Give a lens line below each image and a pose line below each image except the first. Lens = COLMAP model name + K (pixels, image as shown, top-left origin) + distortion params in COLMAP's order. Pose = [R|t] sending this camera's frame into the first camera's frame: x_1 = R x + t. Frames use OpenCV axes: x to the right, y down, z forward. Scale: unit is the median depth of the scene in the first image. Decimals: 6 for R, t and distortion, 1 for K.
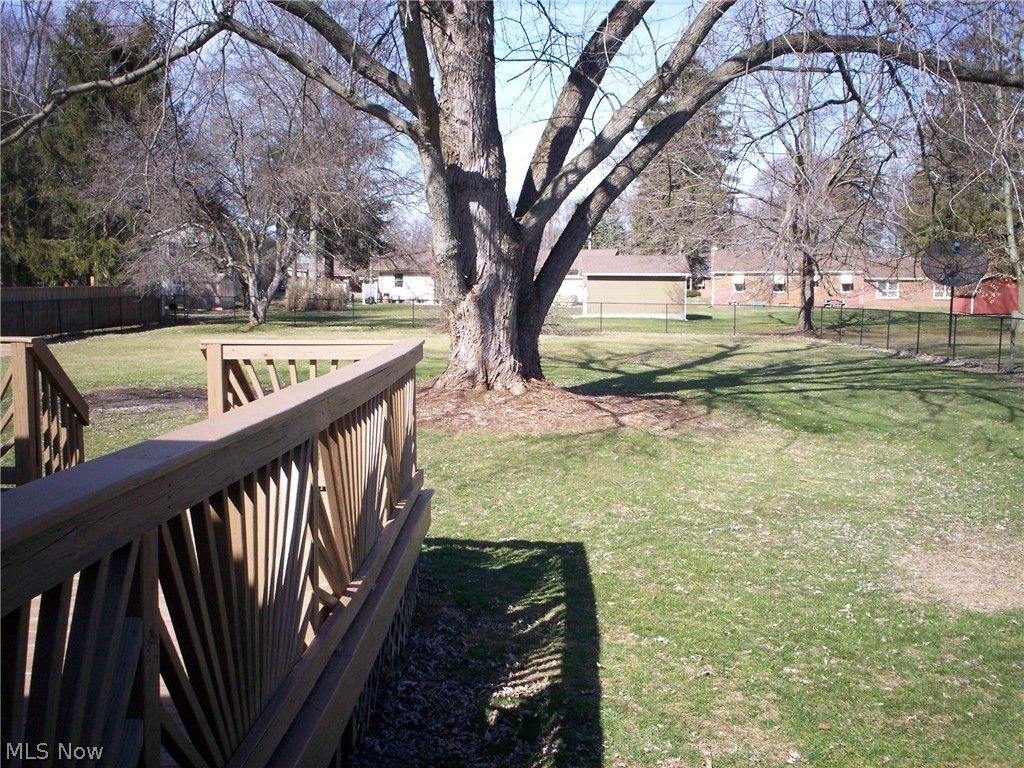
lens RADIAL K [[1078.1, 0, 512.2], [0, 1078.1, 382.8], [0, 0, 1]] dist [0.085303, 0.000000]
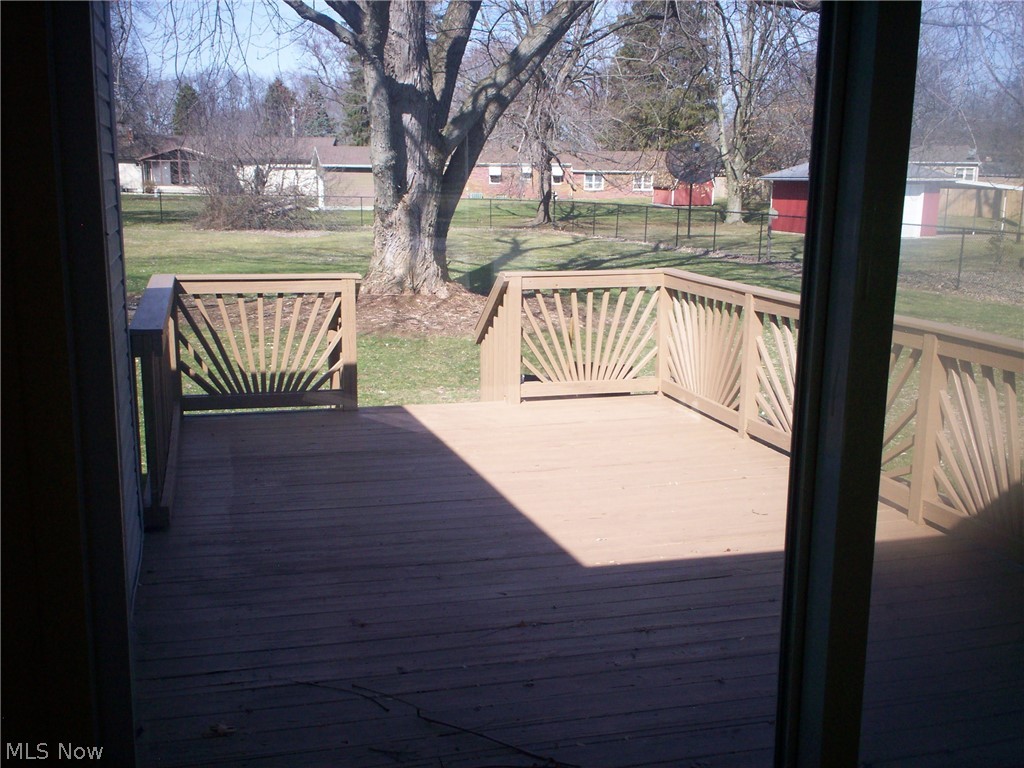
lens RADIAL K [[1078.1, 0, 511.1], [0, 1078.1, 385.7], [0, 0, 1]] dist [0.085303, 0.000000]
pose [[0.957133, -0.051853, 0.284969, -0.242912], [0.021502, 0.993851, 0.108620, -0.018003], [-0.288849, -0.097836, 0.952363, -0.046477]]
